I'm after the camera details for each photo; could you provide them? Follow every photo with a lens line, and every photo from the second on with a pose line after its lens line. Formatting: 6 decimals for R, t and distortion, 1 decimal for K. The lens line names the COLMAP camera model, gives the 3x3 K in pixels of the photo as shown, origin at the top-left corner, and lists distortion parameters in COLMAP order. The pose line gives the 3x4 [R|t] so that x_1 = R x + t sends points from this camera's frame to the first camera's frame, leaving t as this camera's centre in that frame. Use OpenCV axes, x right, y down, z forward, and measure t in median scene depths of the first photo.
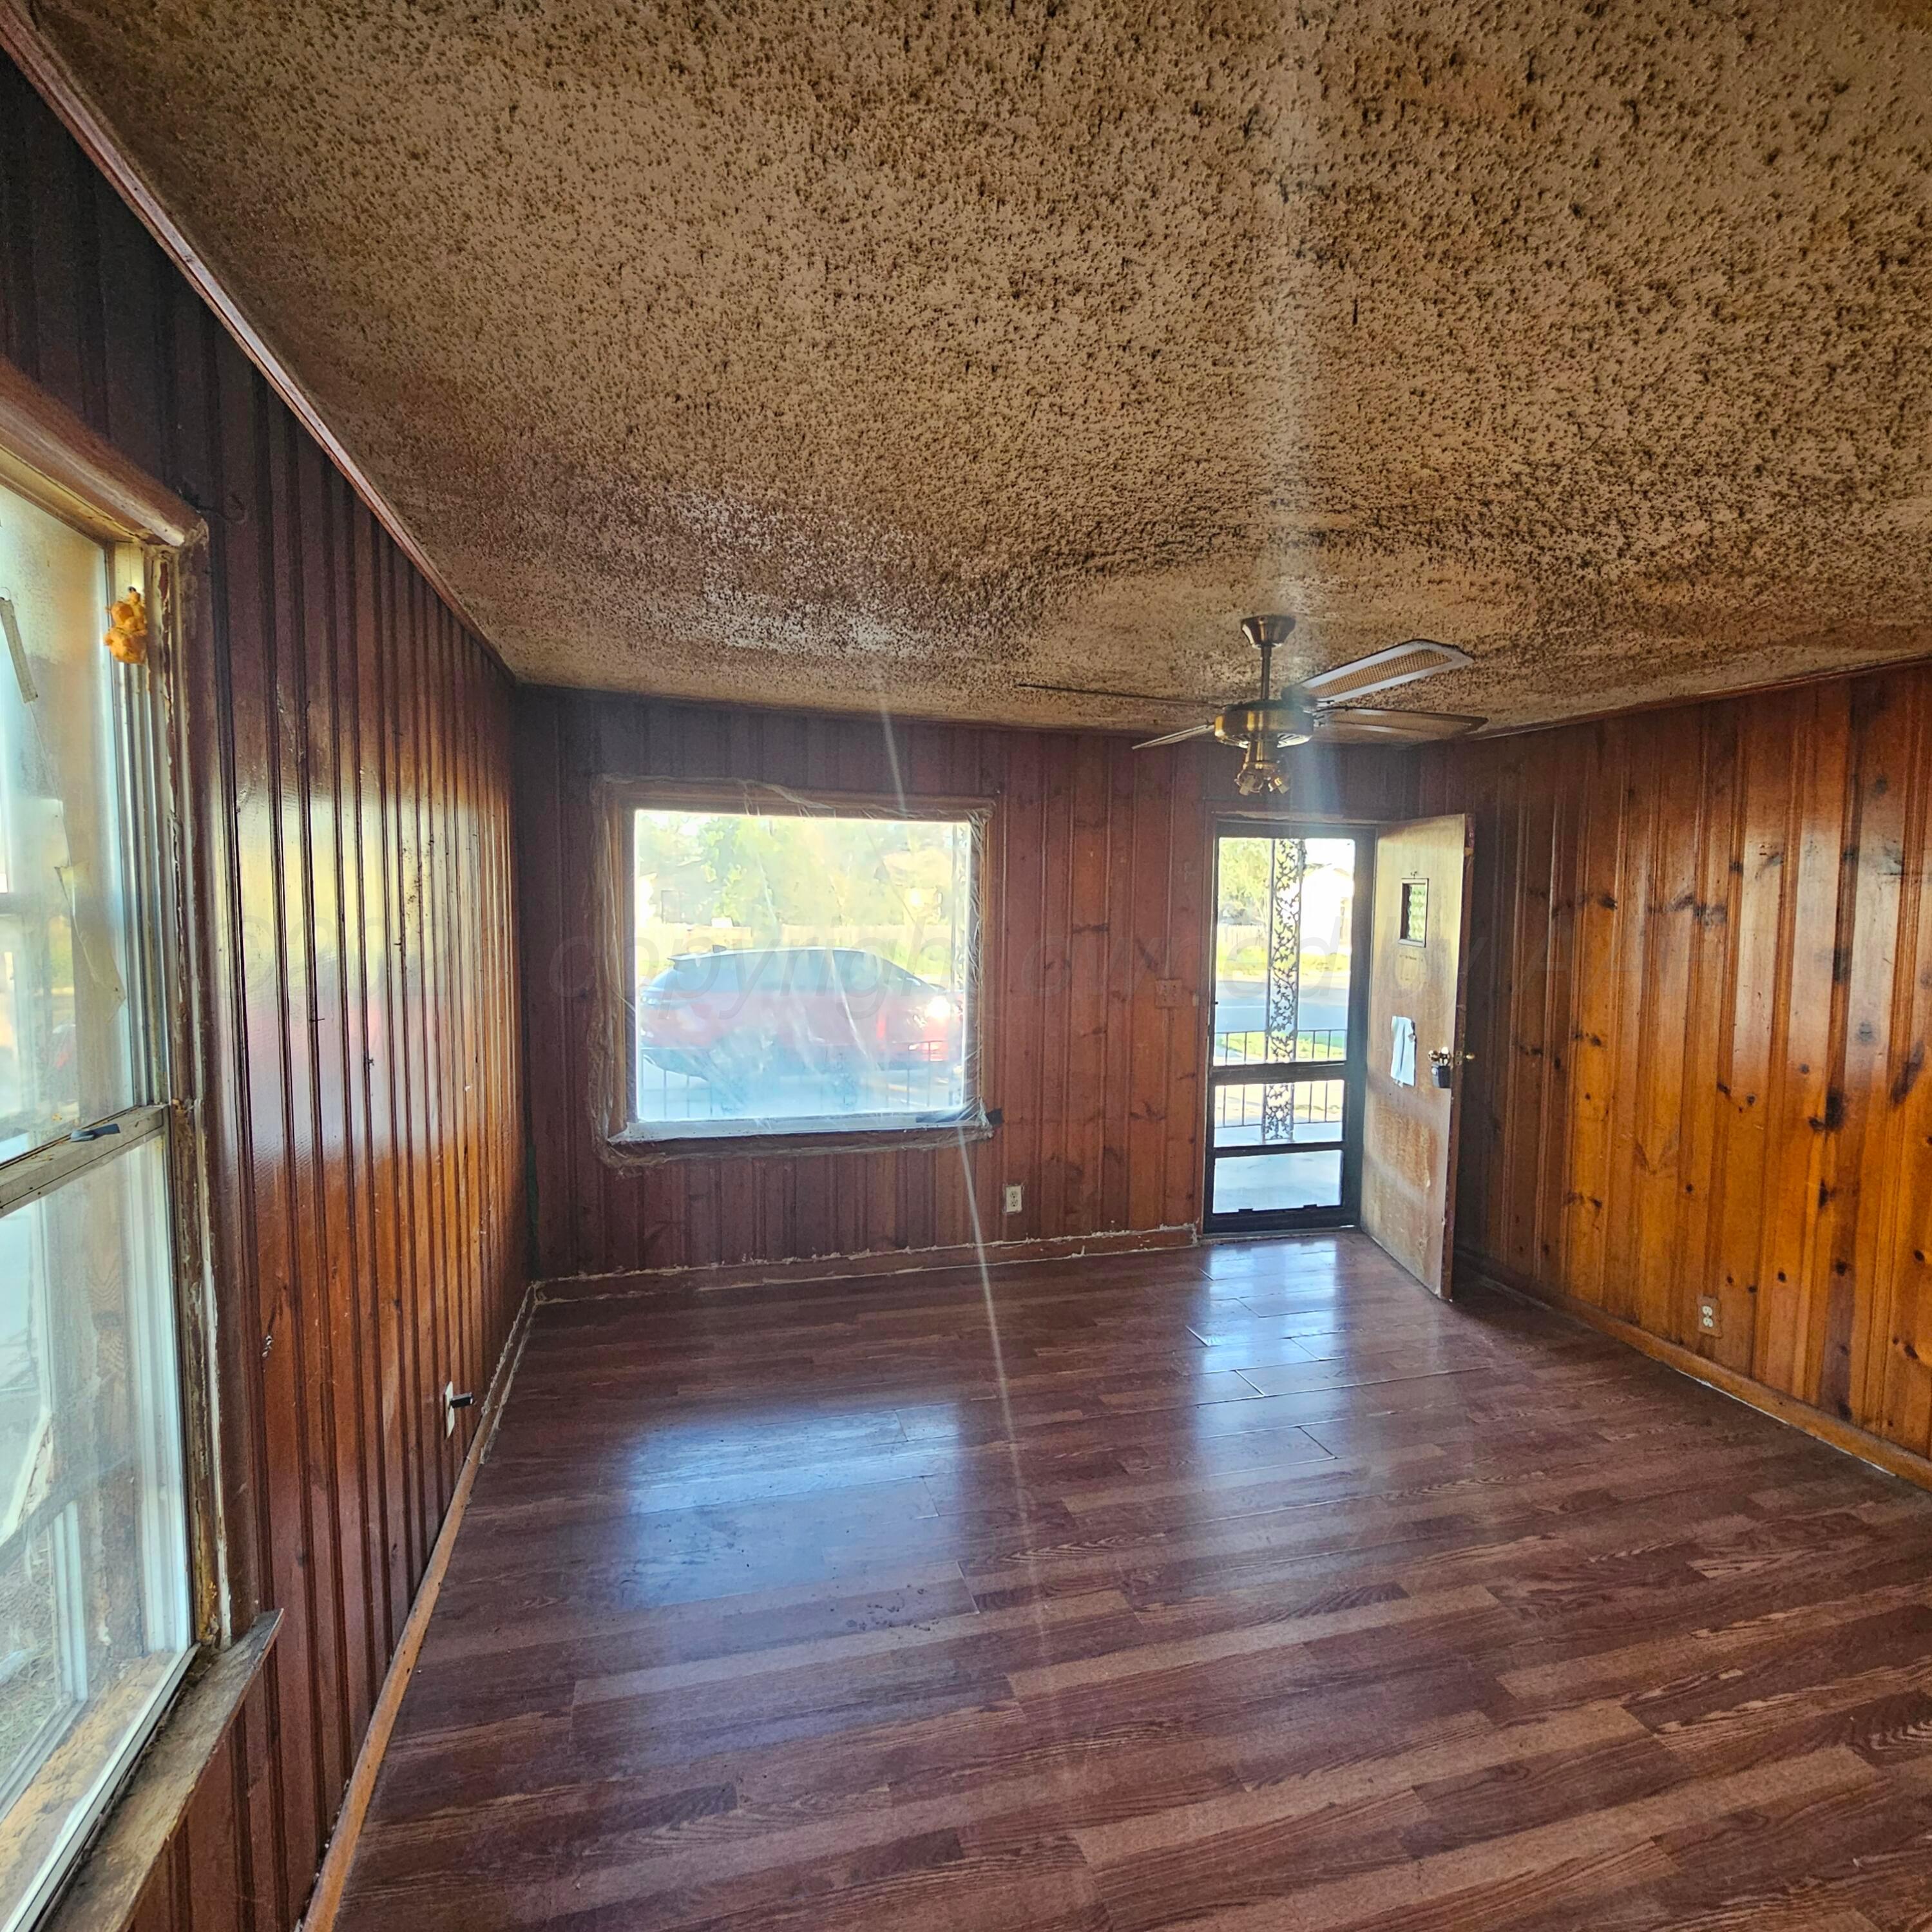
lens RADIAL K [[1063.5, 0, 960.9], [0, 1063.5, 967.2], [0, 0, 1]] dist [0.003845, 0.003208]
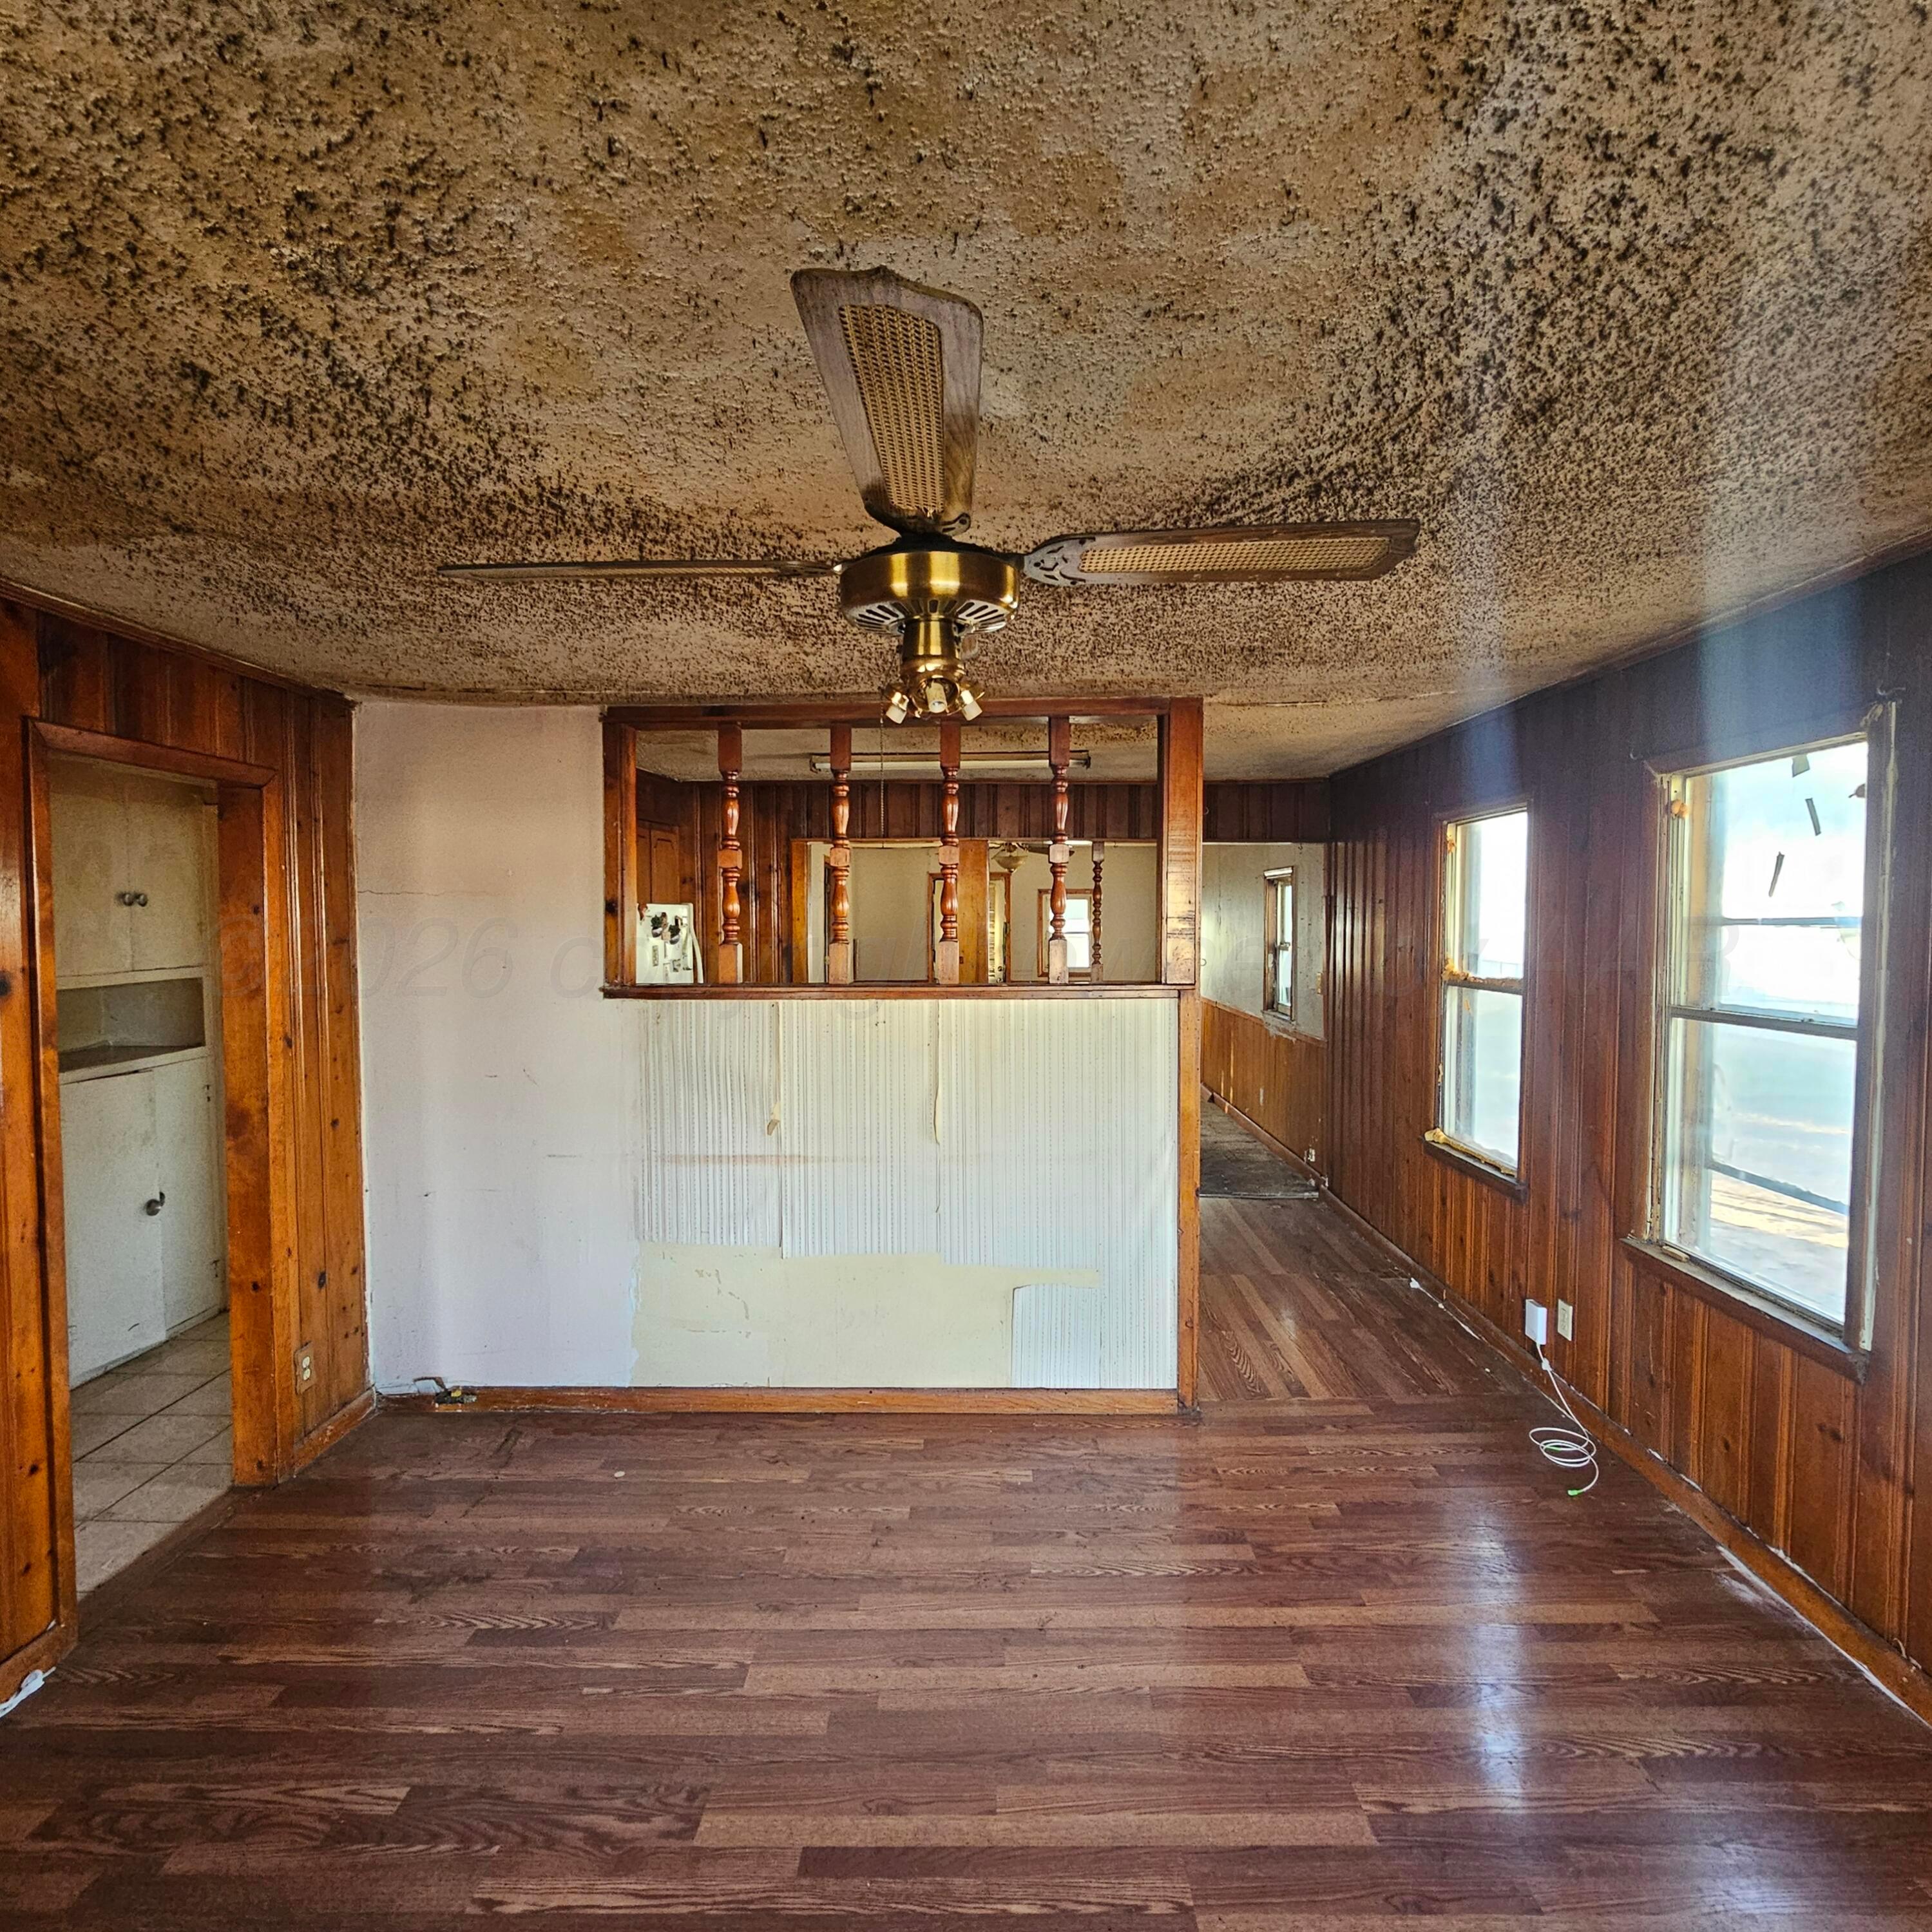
lens RADIAL K [[1063.5, 0, 968.6], [0, 1063.5, 972.7], [0, 0, 1]] dist [0.003845, 0.003208]
pose [[-0.956735, -0.026044, 0.289794, 0.127194], [0.010559, 0.992222, 0.124031, -0.128536], [-0.290770, 0.121725, -0.949018, 1.884766]]
